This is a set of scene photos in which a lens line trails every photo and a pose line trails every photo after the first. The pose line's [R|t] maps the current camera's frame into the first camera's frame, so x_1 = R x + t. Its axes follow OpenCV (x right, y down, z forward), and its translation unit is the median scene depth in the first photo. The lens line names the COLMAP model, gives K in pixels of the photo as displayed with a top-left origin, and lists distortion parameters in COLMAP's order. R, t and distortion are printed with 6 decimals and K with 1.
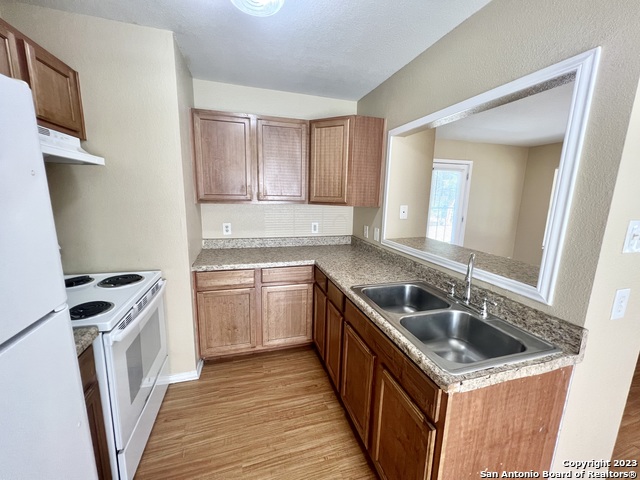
lens RADIAL K [[258.0, 0, 318.6], [0, 258.0, 238.8], [0, 0, 1]] dist [-0.001409, 0.000057]
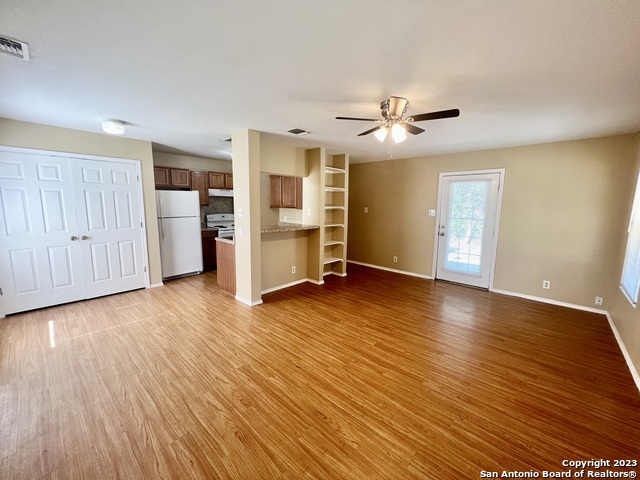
lens RADIAL K [[258.0, 0, 318.3], [0, 258.0, 238.7], [0, 0, 1]] dist [-0.001409, 0.000057]
pose [[0.518871, 0.107341, -0.848087, 2.231347], [-0.153998, 0.987592, 0.030780, 0.031827], [0.840867, 0.114633, 0.528963, -0.010792]]
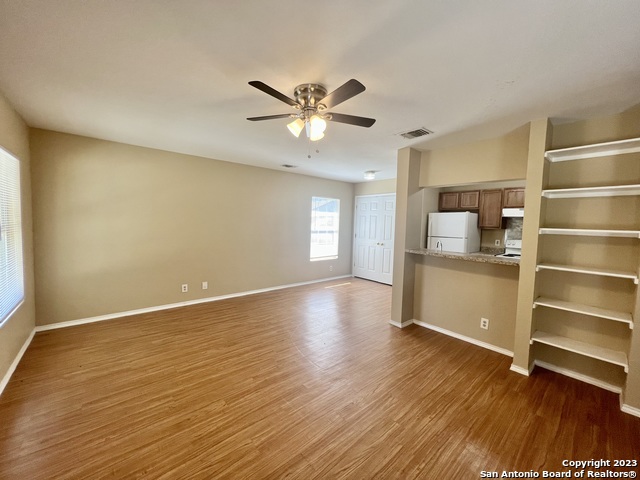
lens RADIAL K [[253.2, 0, 317.9], [0, 253.2, 241.2], [0, 0, 1]] dist [0.009938, -0.000055]
pose [[-0.912130, -0.008899, -0.409804, 1.735556], [-0.111369, 0.967536, 0.226871, -0.256419], [0.394481, 0.252575, -0.883510, 1.705751]]
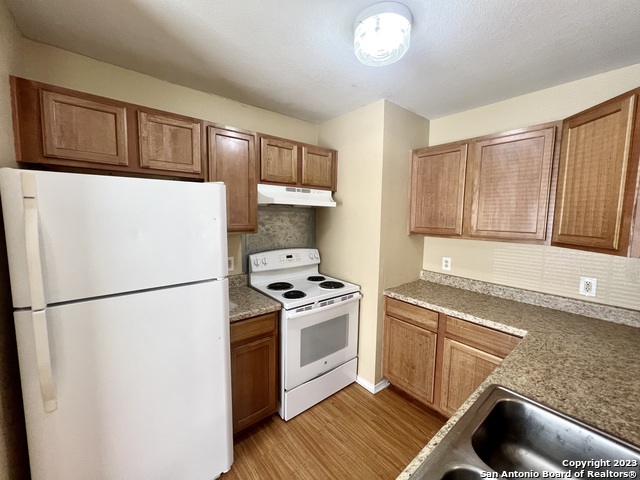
lens RADIAL K [[258.0, 0, 318.1], [0, 258.0, 238.1], [0, 0, 1]] dist [-0.001409, 0.000057]
pose [[0.382084, 0.067515, -0.921658, 0.372480], [-0.170579, 0.985343, 0.001464, -0.061601], [0.908248, 0.156656, 0.388000, 0.242596]]
